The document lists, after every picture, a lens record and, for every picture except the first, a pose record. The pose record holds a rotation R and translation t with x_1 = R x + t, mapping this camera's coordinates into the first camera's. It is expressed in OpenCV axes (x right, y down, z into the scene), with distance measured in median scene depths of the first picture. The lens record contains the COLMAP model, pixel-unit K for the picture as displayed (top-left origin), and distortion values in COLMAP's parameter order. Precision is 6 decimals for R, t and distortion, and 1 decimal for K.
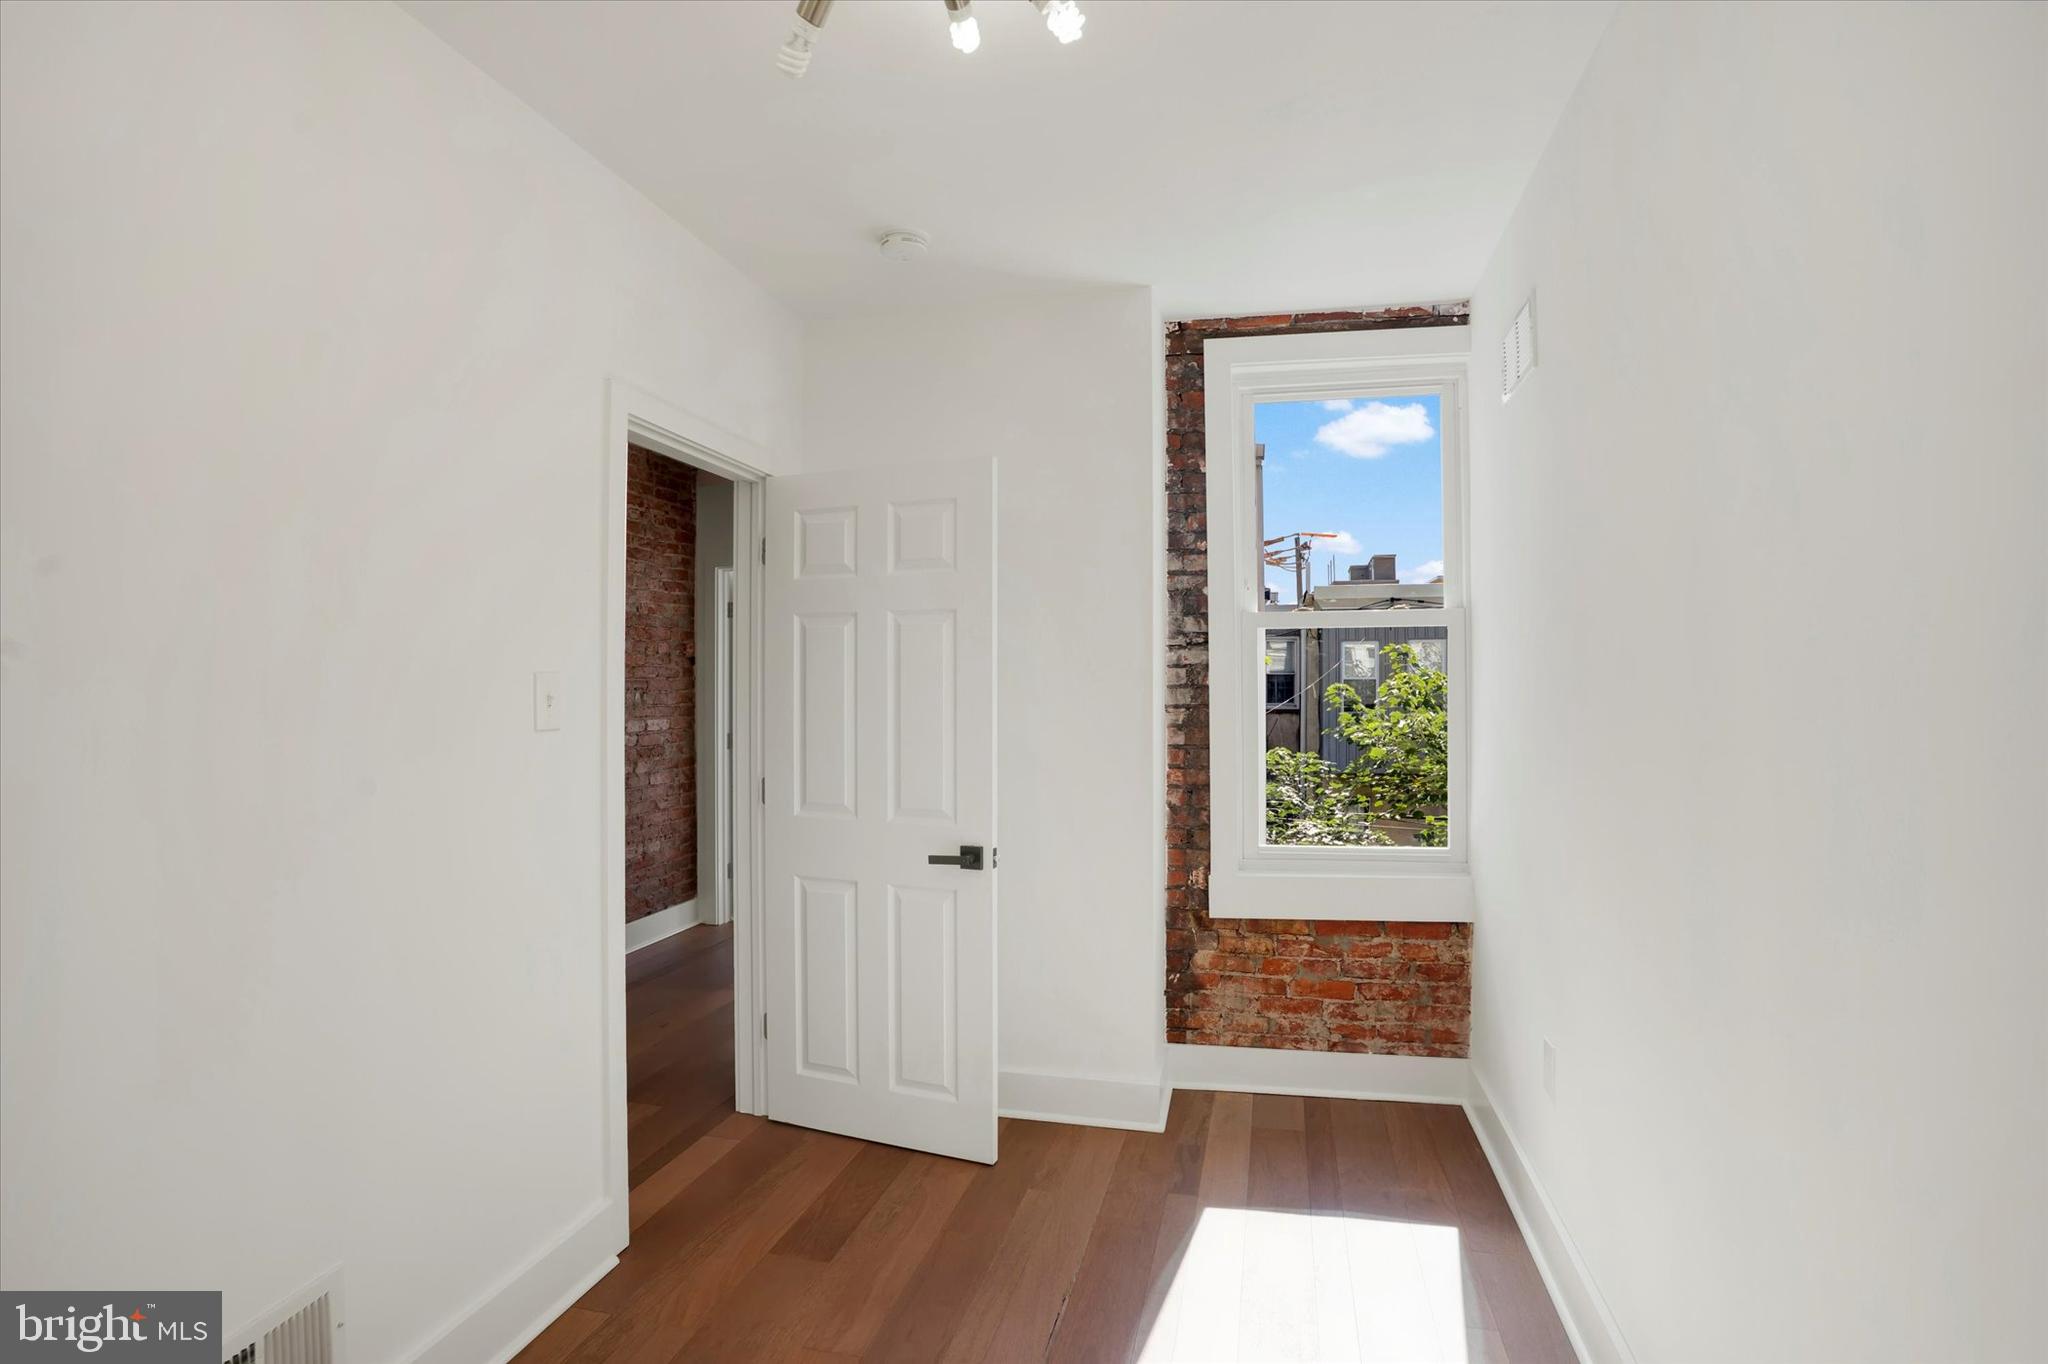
lens RADIAL K [[1033.2, 0, 1038.7], [0, 1033.2, 671.4], [0, 0, 1]] dist [-0.082489, 0.041640]
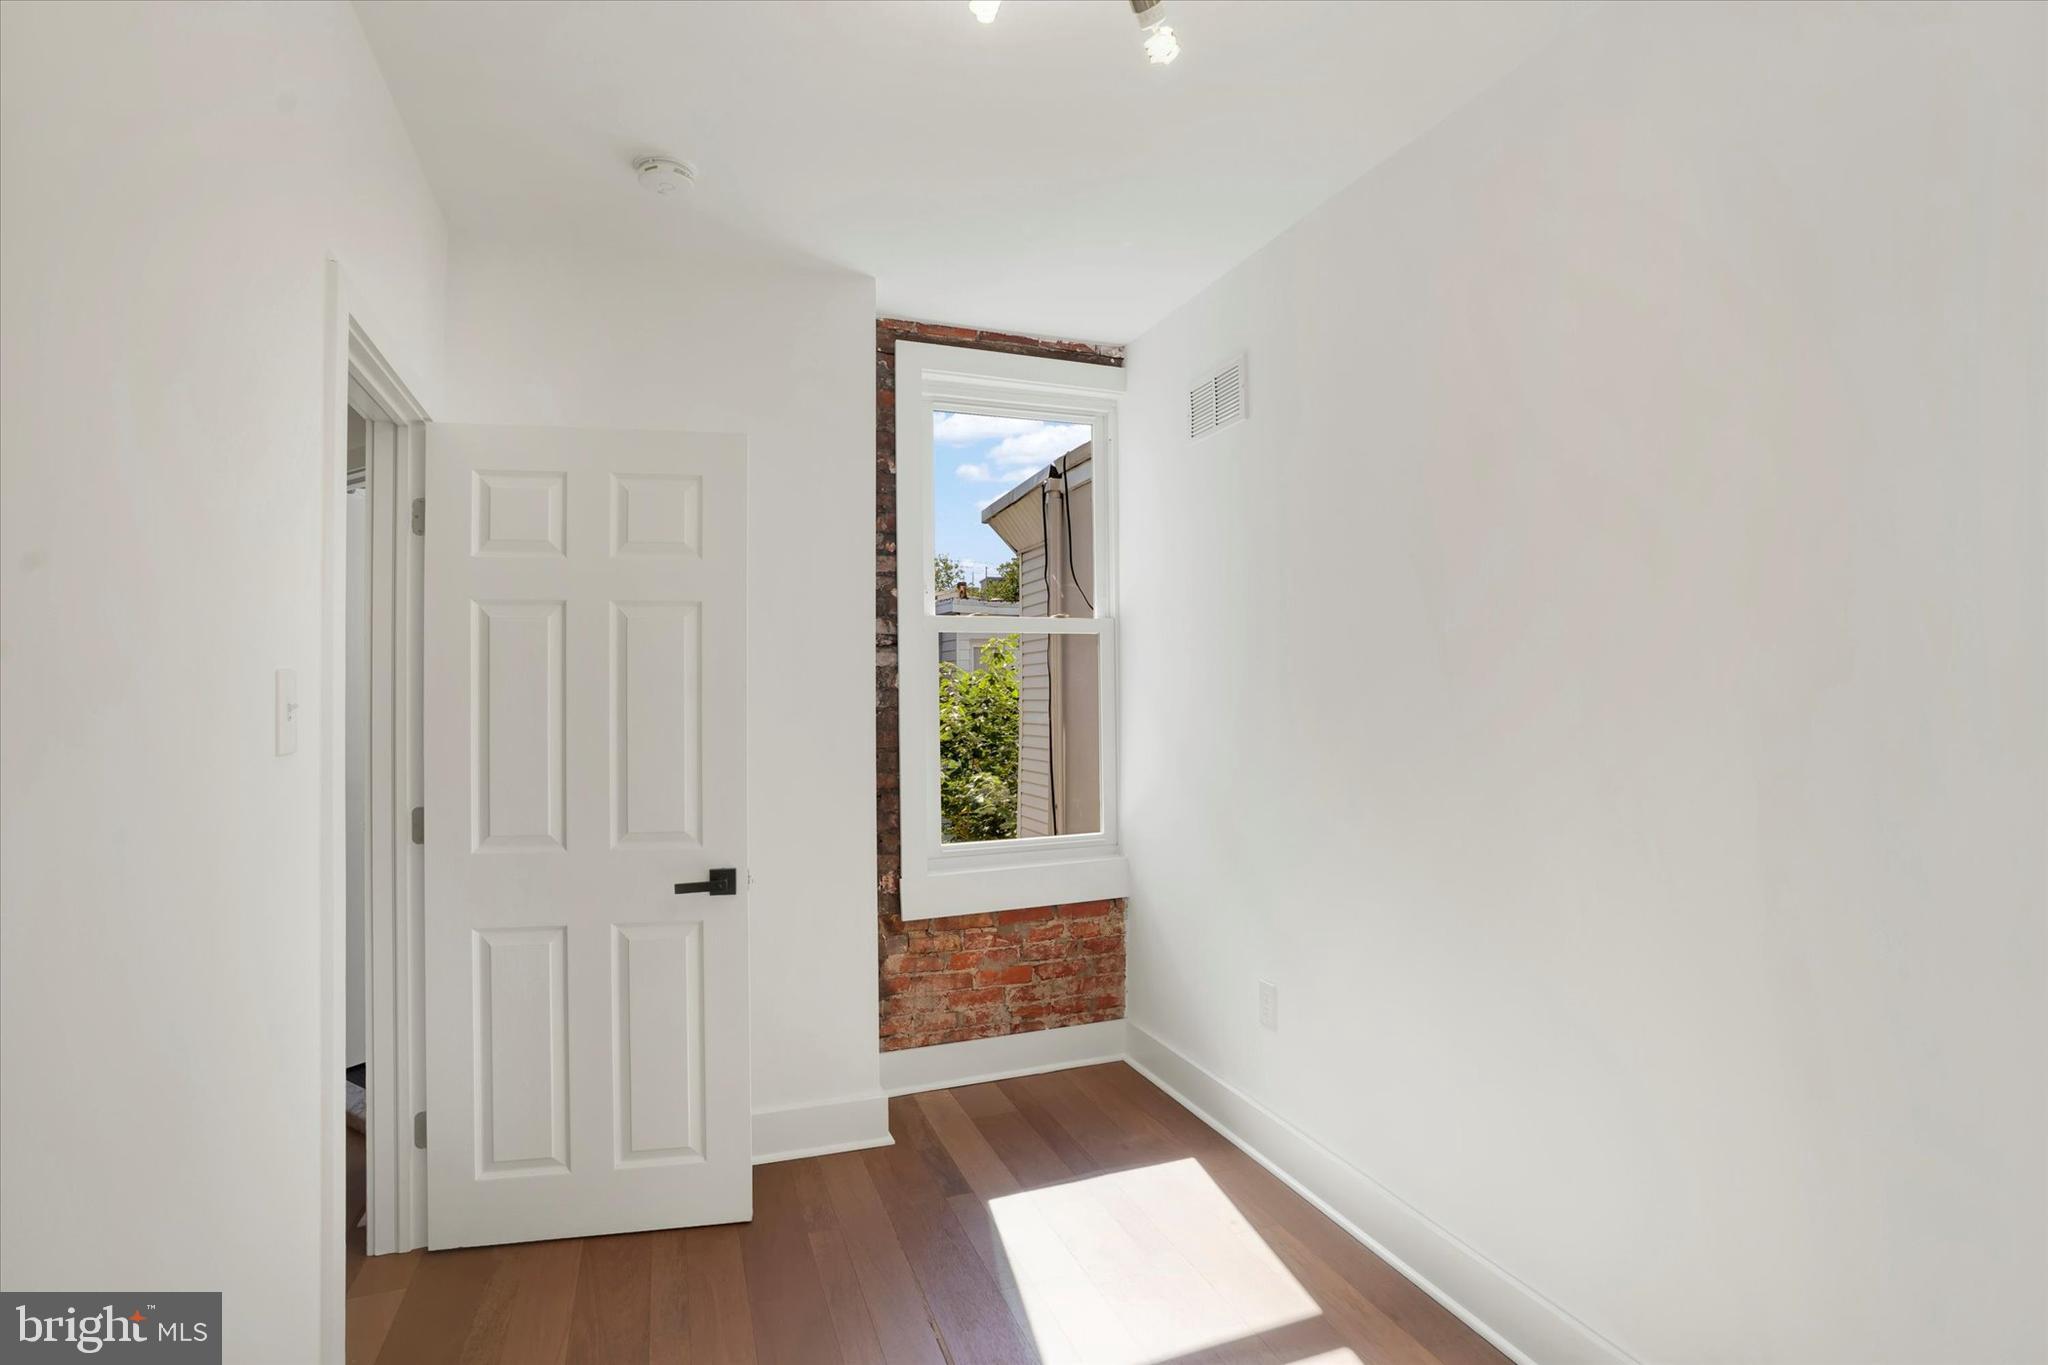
lens RADIAL K [[1059.0, 0, 1028.6], [0, 1059.0, 671.8], [0, 0, 1]] dist [-0.072697, 0.041855]
pose [[0.826422, 0.005061, 0.563029, -0.316395], [-0.003701, 0.999987, -0.003556, 0.001187], [-0.563039, 0.000855, 0.826430, 0.088165]]
